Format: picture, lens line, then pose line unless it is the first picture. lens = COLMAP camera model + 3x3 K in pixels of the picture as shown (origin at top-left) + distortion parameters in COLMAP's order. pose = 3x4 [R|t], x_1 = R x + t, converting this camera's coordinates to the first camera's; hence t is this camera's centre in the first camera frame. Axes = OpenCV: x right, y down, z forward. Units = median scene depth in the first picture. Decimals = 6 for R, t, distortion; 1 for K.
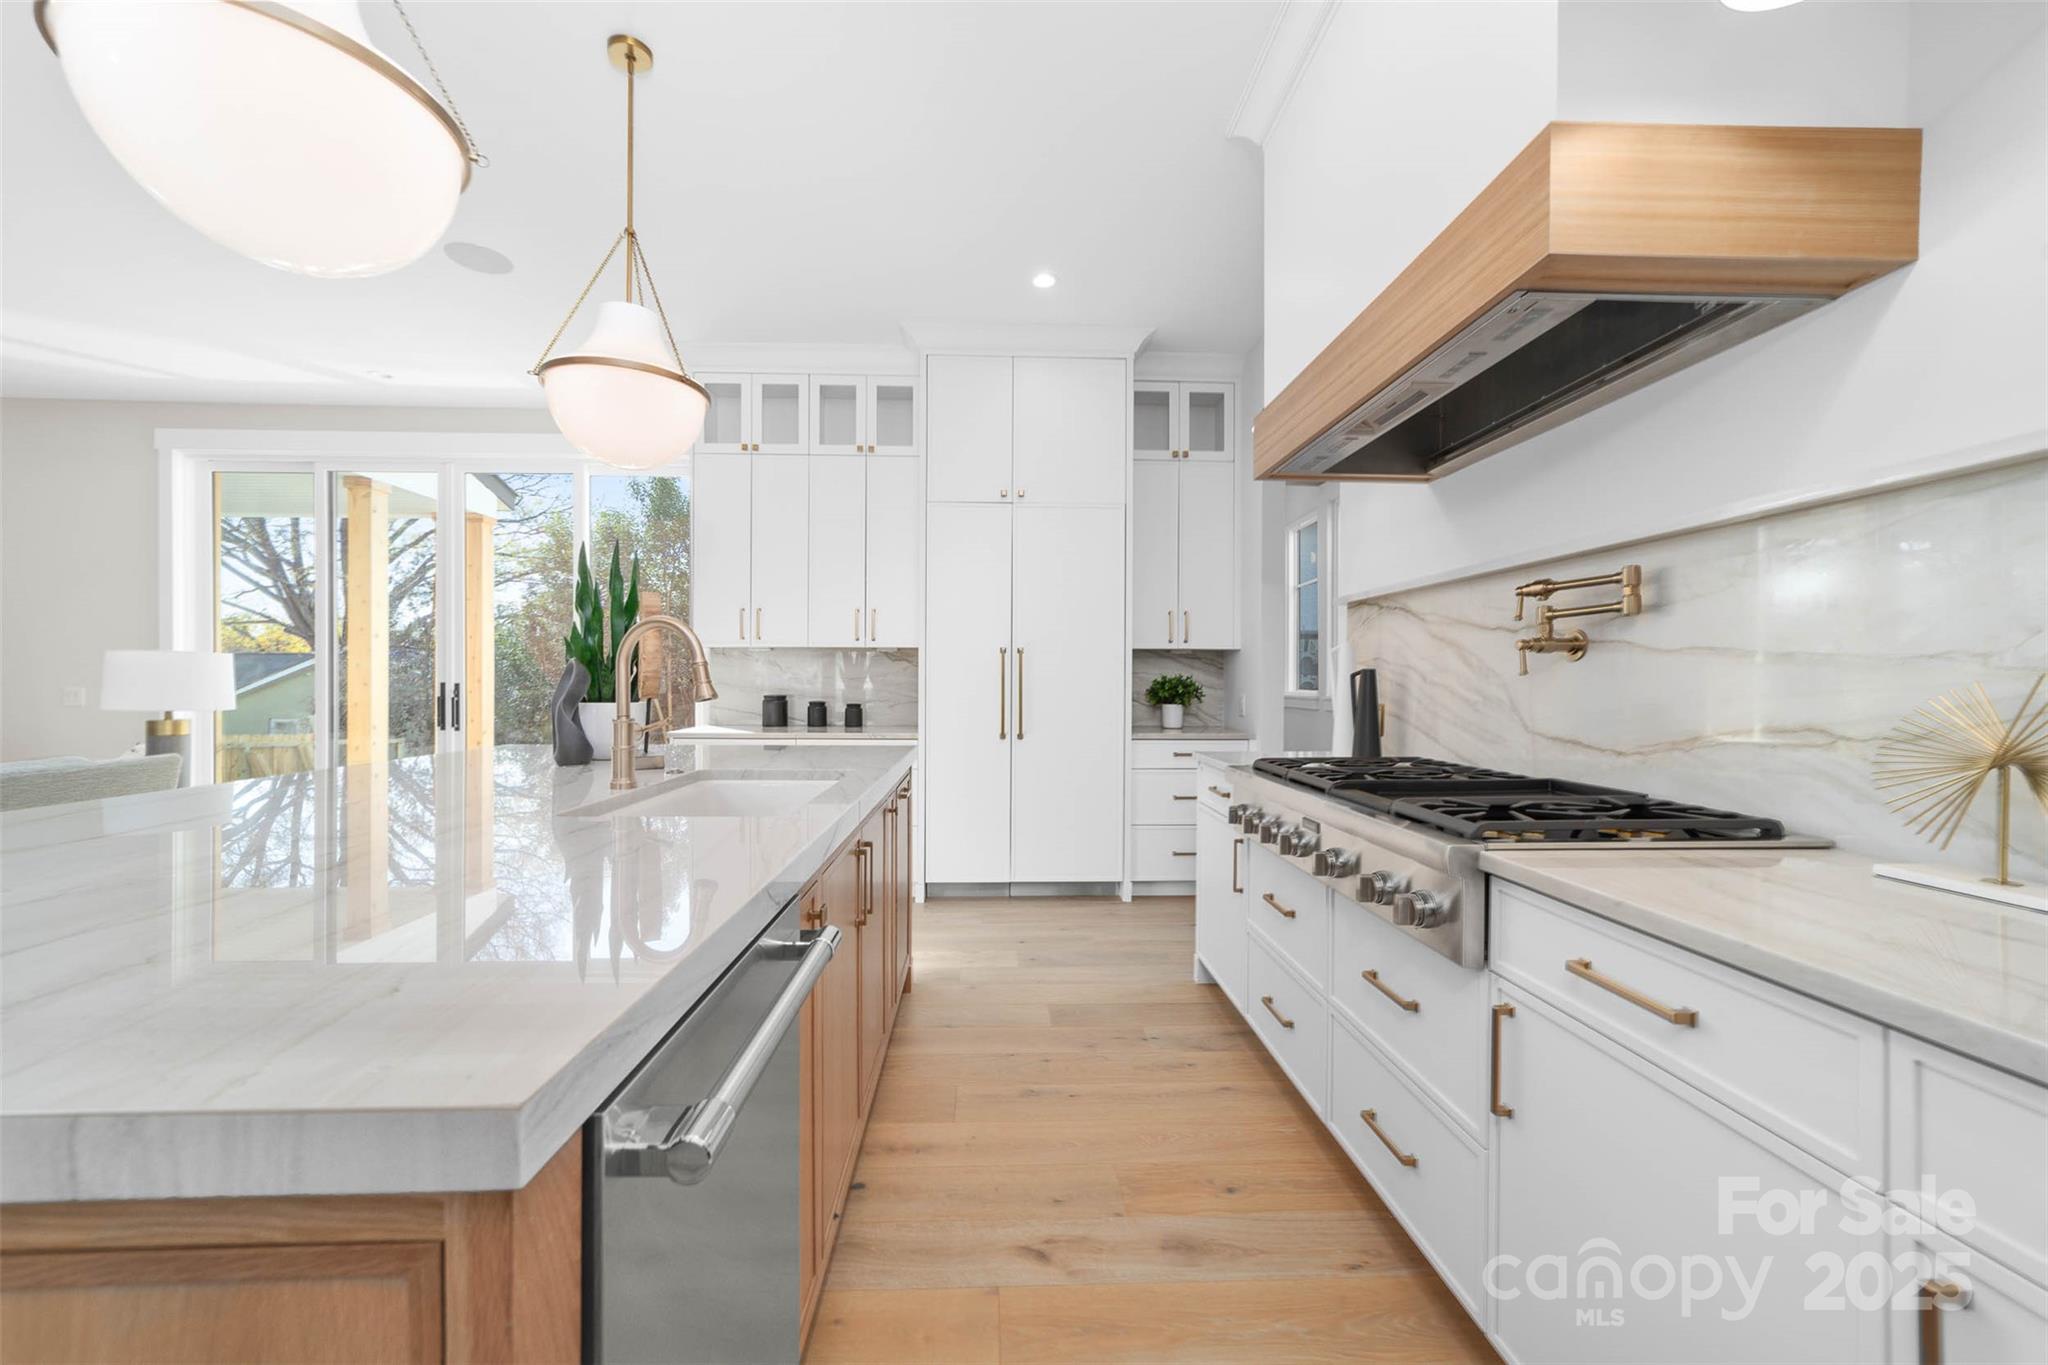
lens RADIAL K [[787.2, 0, 1023.7], [0, 787.2, 690.9], [0, 0, 1]] dist [0.002788, 0.001074]
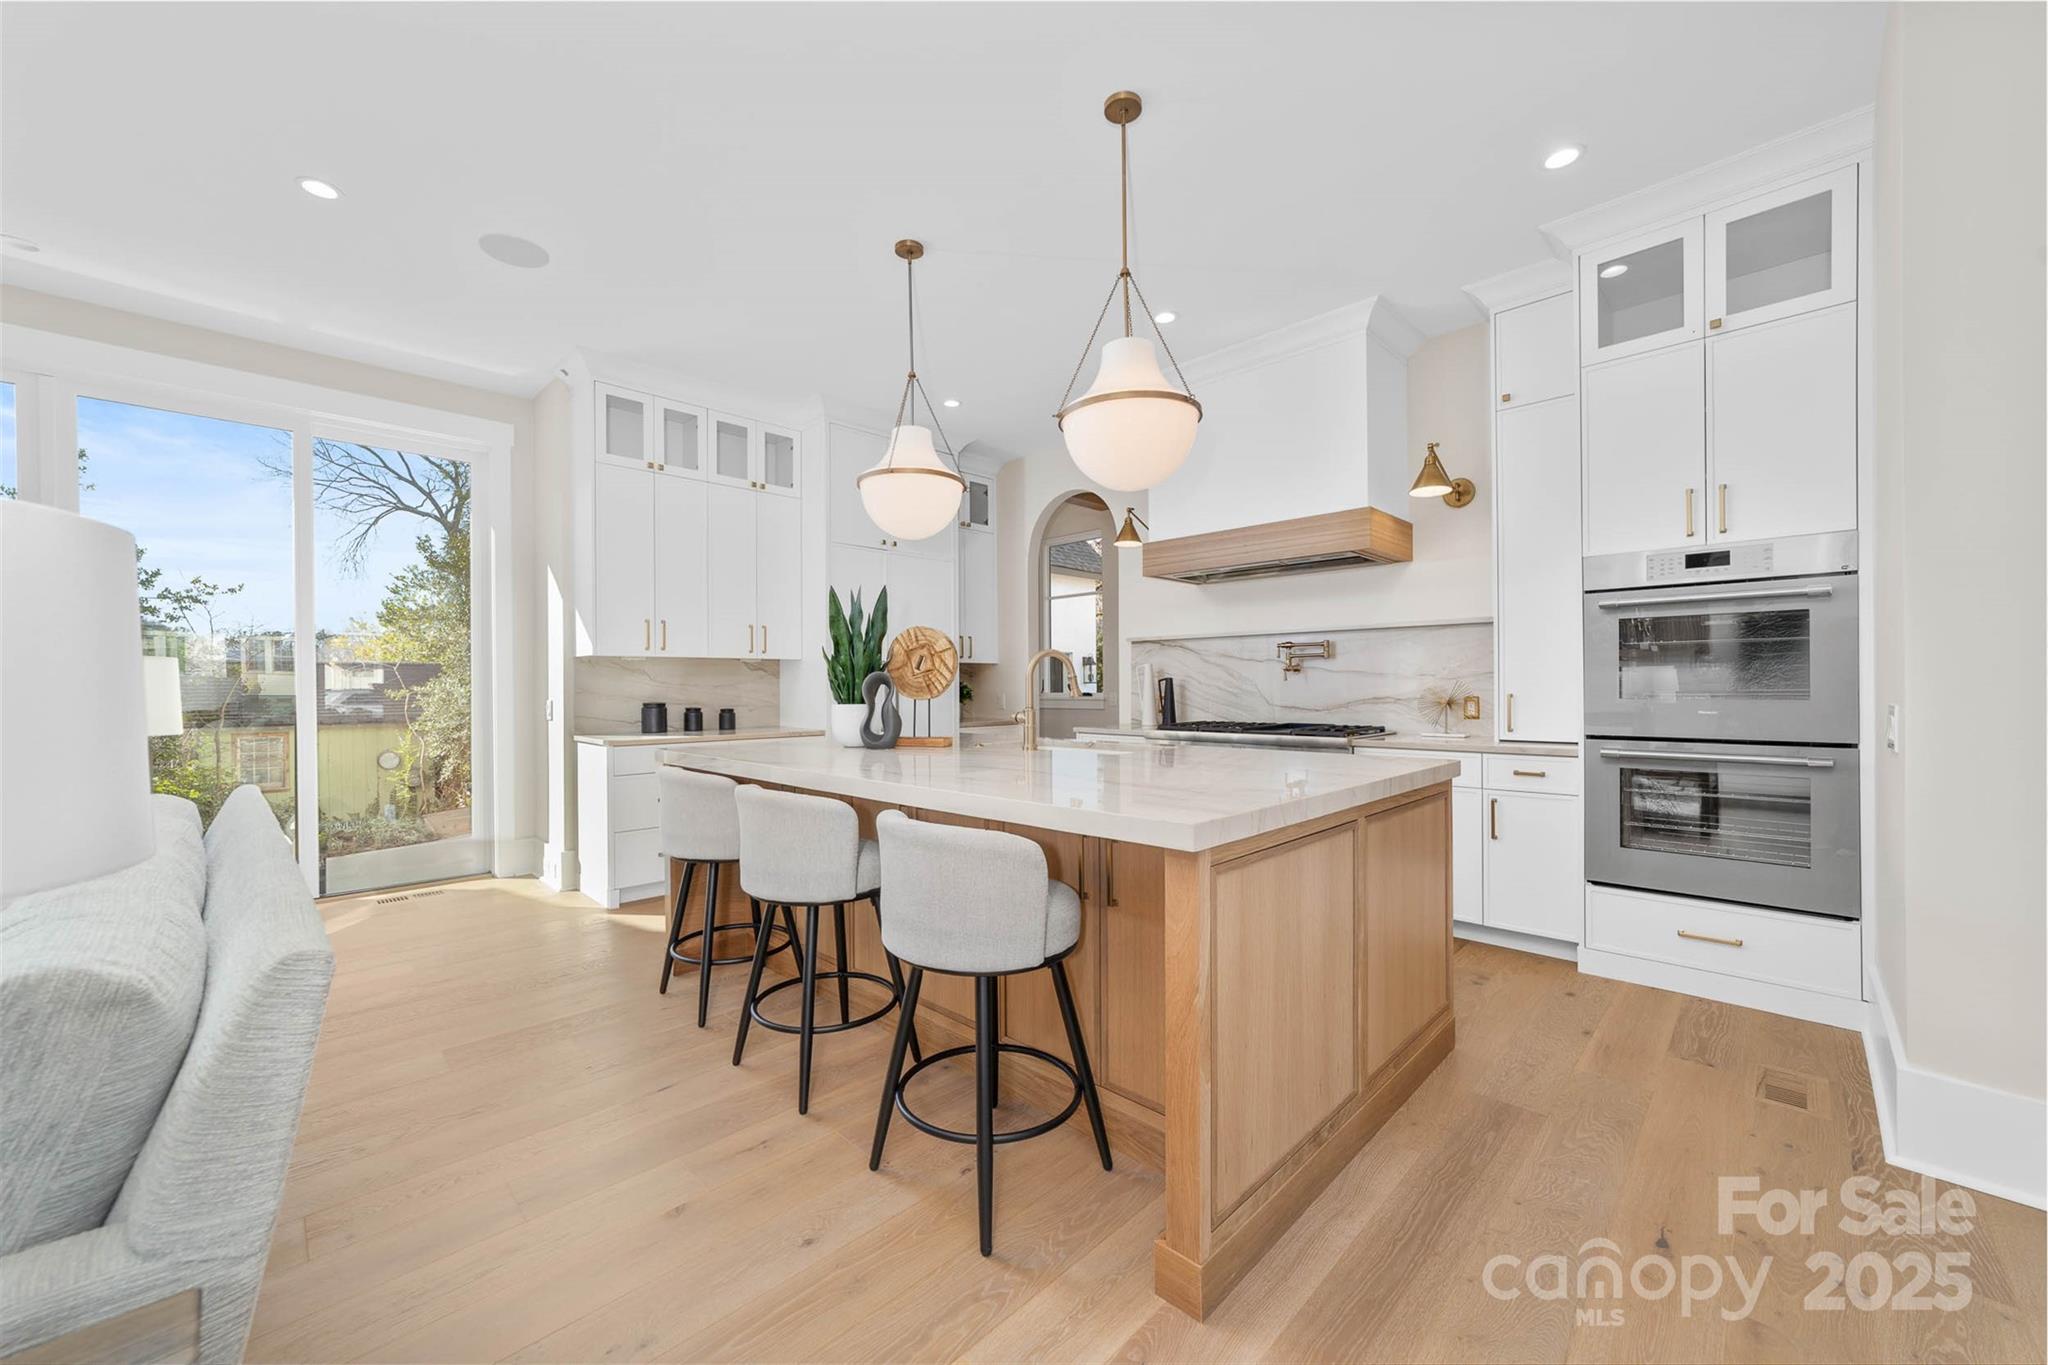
lens RADIAL K [[787.2, 0, 1018.5], [0, 787.2, 689.6], [0, 0, 1]] dist [0.002788, 0.001074]
pose [[0.724747, -0.002504, 0.689010, -0.715294], [0.016631, 0.999766, -0.013861, 0.011831], [-0.688814, 0.021505, 0.724619, -0.086349]]
